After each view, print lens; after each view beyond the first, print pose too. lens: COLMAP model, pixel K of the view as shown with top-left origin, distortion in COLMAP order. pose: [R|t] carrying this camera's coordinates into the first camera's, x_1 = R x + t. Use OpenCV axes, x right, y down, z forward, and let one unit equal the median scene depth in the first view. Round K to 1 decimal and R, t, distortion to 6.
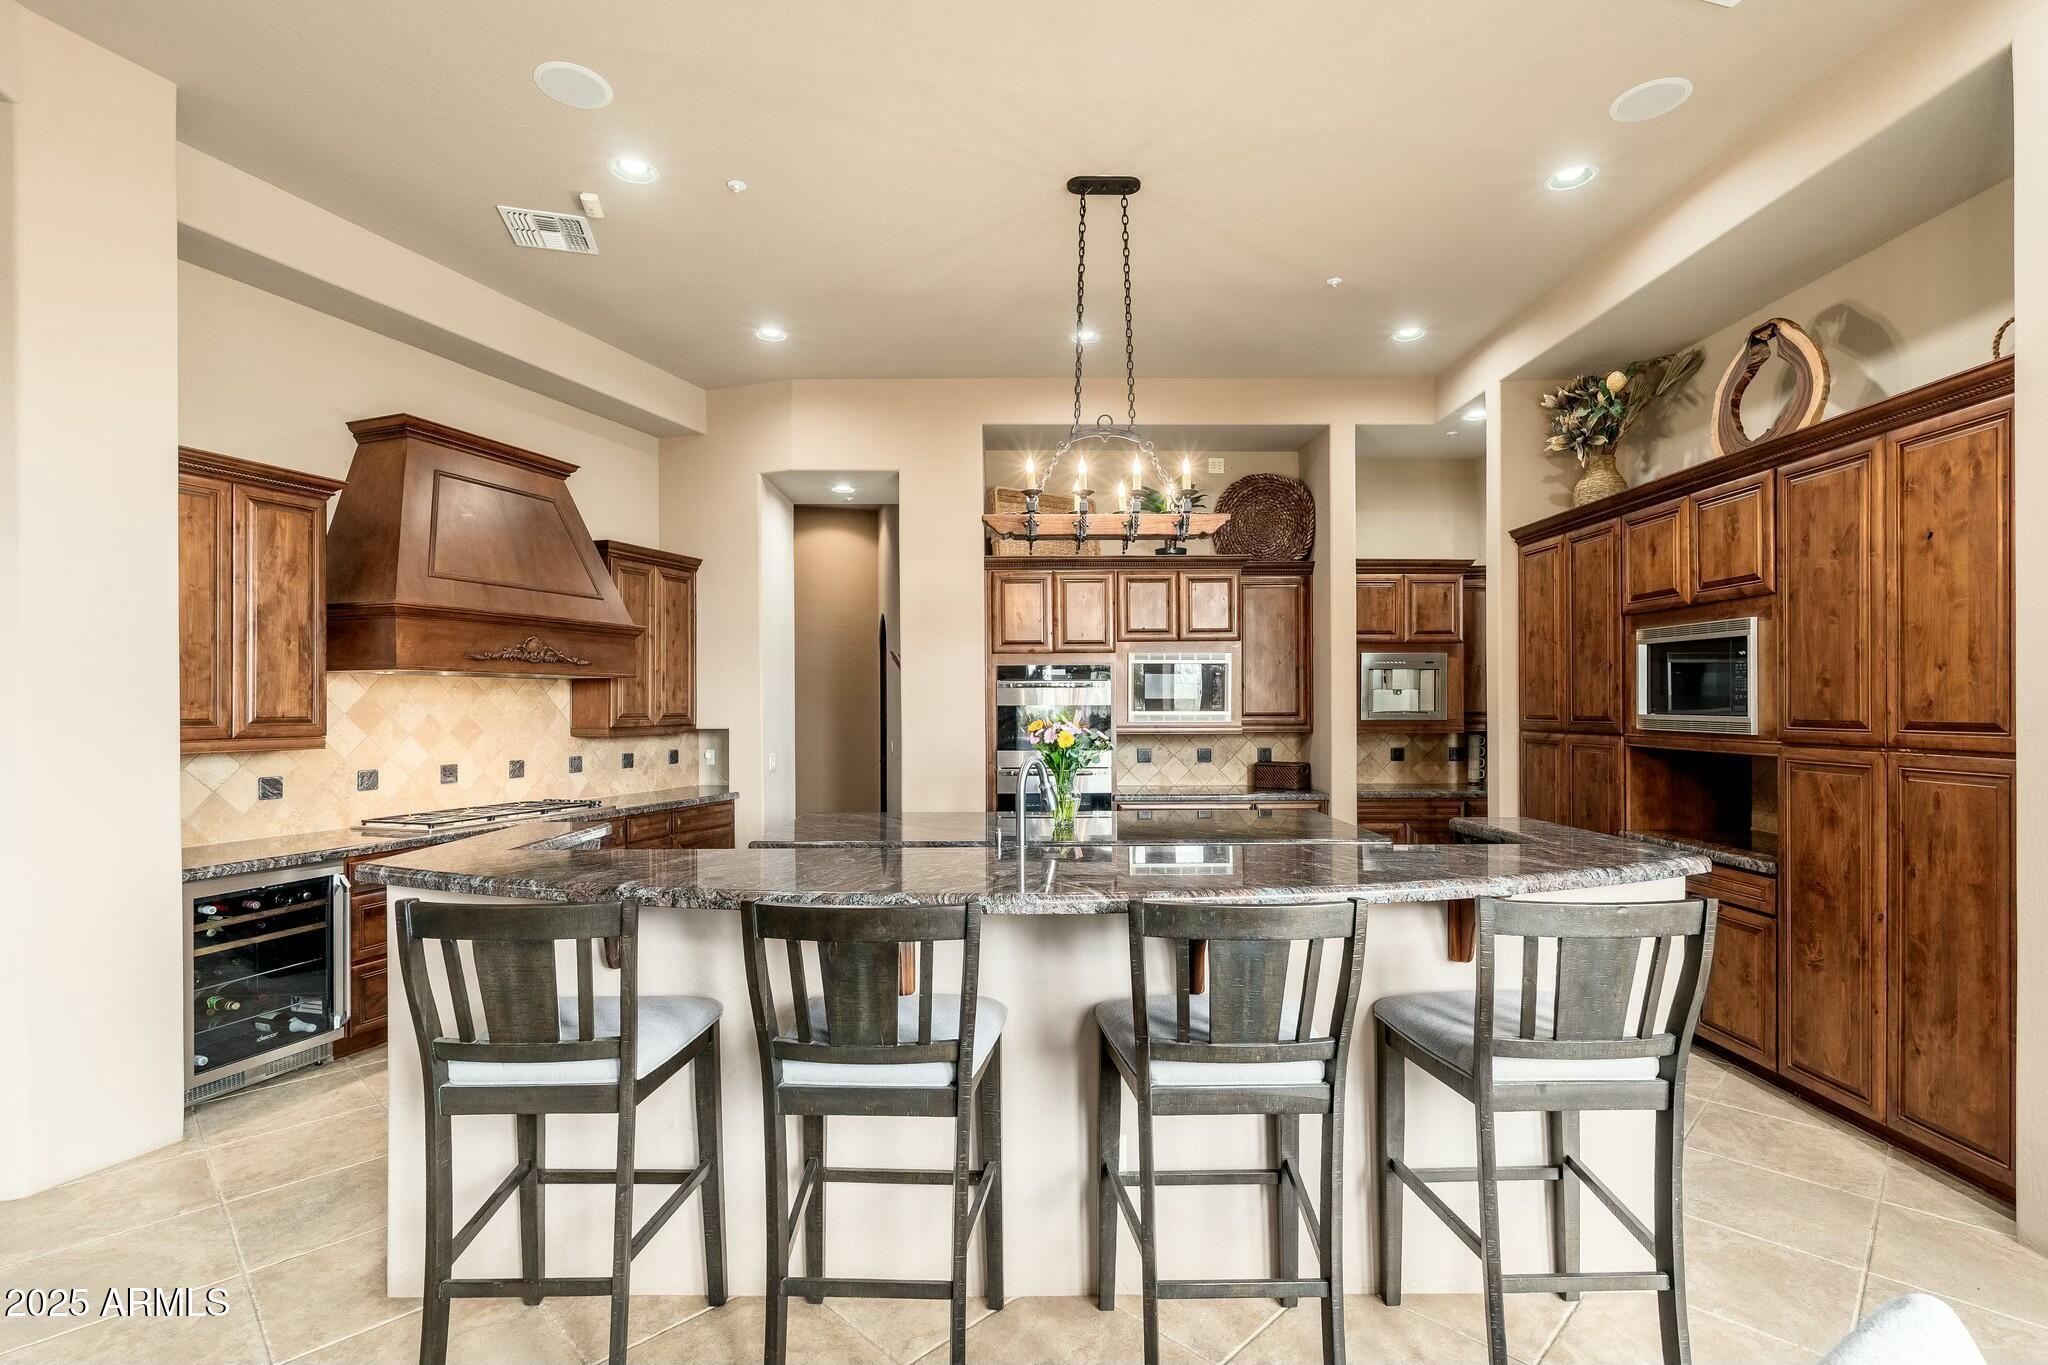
lens RADIAL K [[949.6, 0, 1024.0], [0, 949.6, 702.5], [0, 0, 1]] dist [-0.001630, -0.000476]
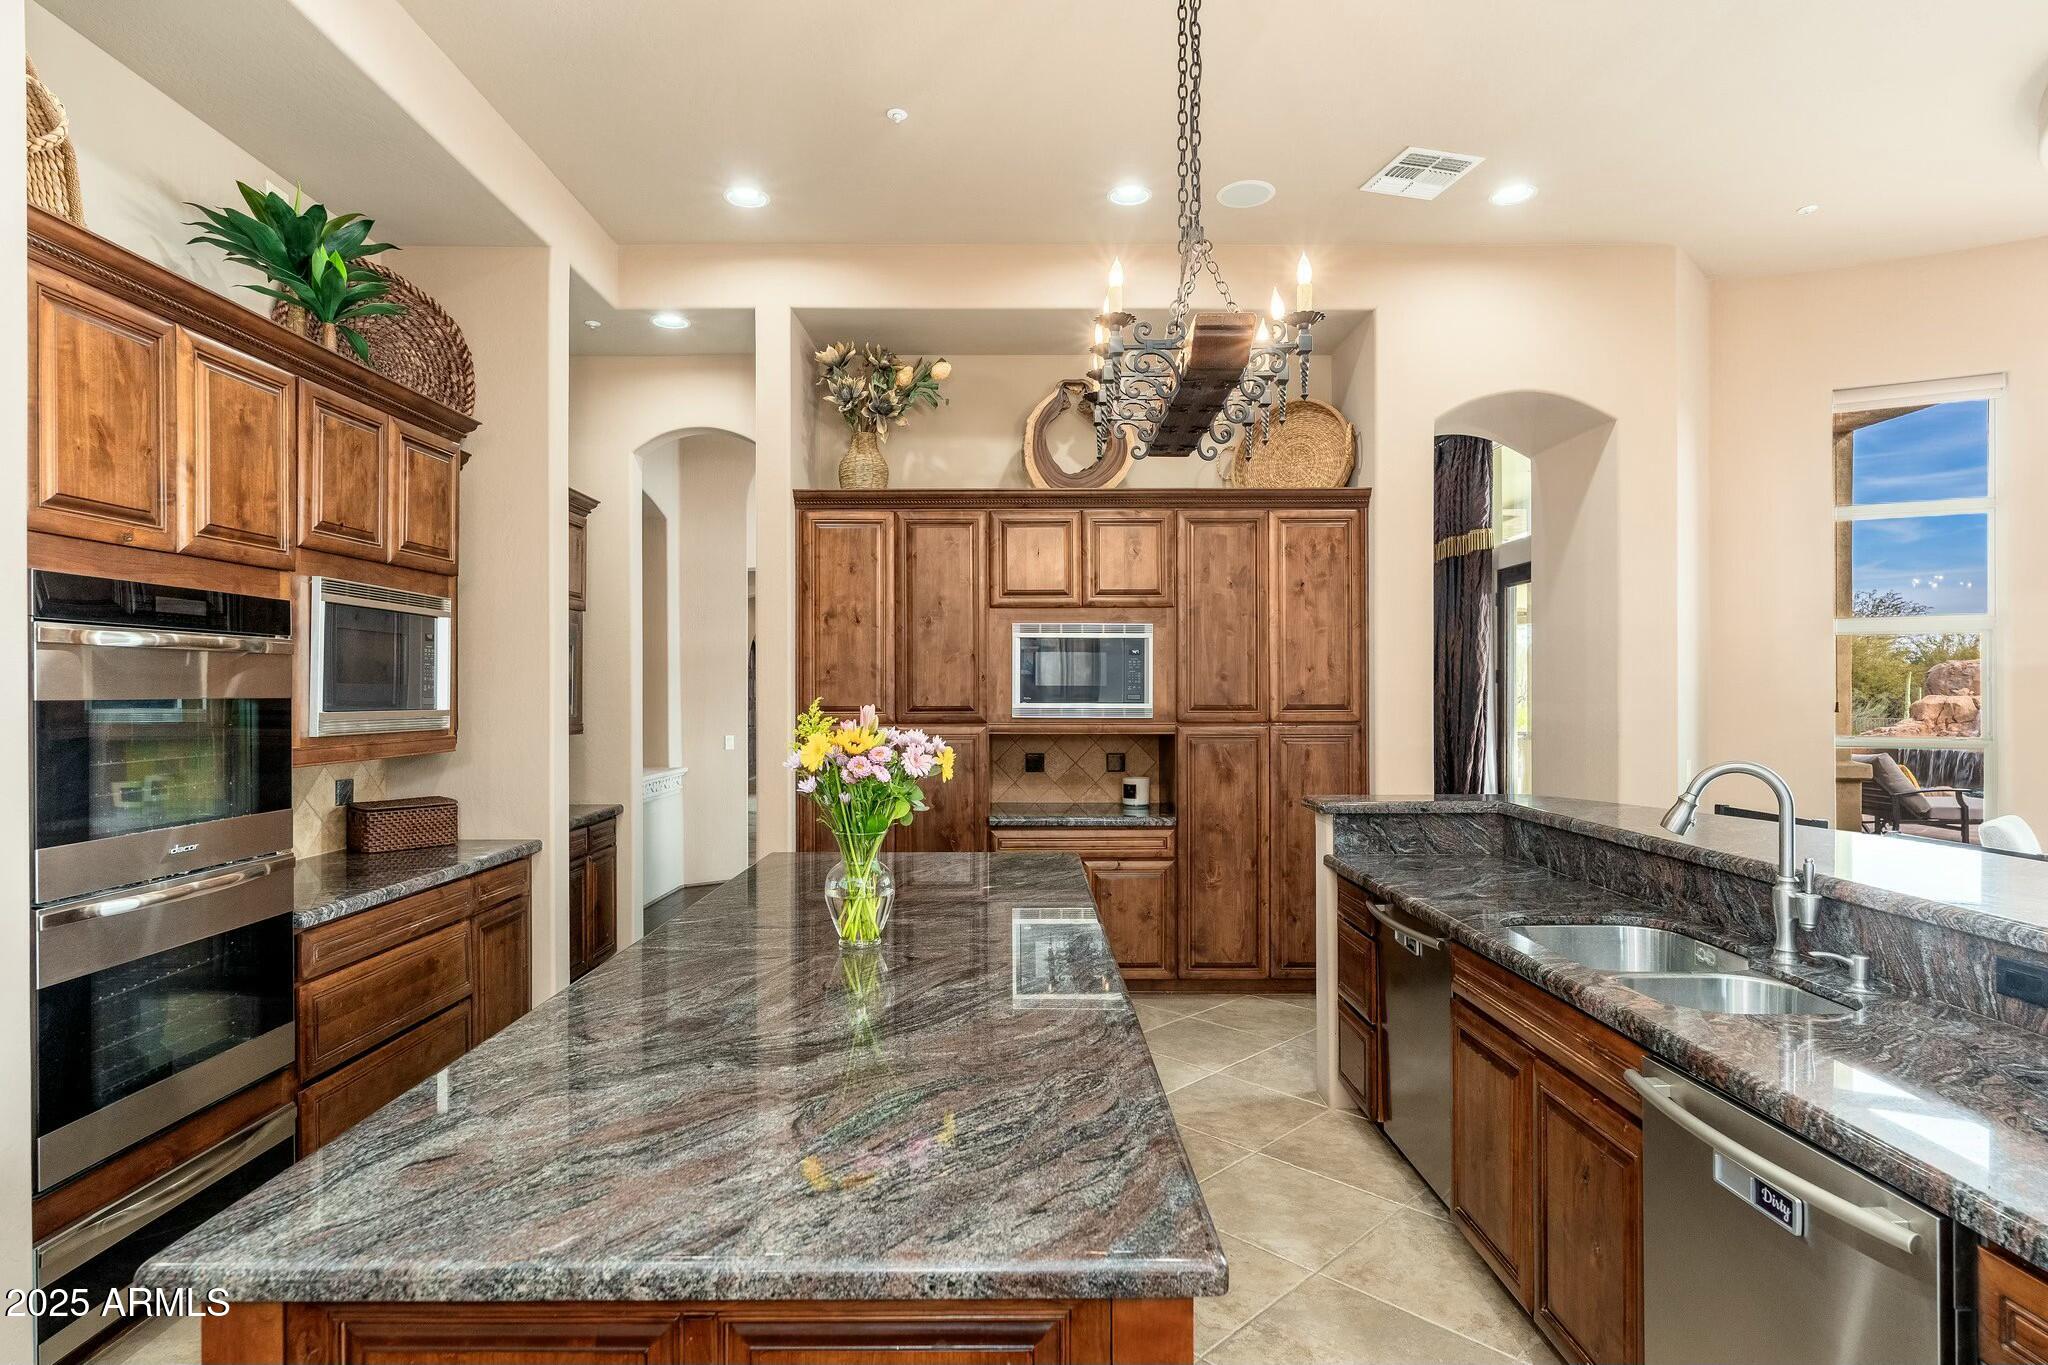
lens RADIAL K [[1054.3, 0, 1024.8], [0, 1054.3, 690.1], [0, 0, 1]] dist [0.000044, -0.000102]
pose [[0.003436, 0.004378, 0.999985, -0.478074], [0.001783, 0.999989, -0.004384, 0.002184], [-0.999993, 0.001798, 0.003428, 0.895708]]
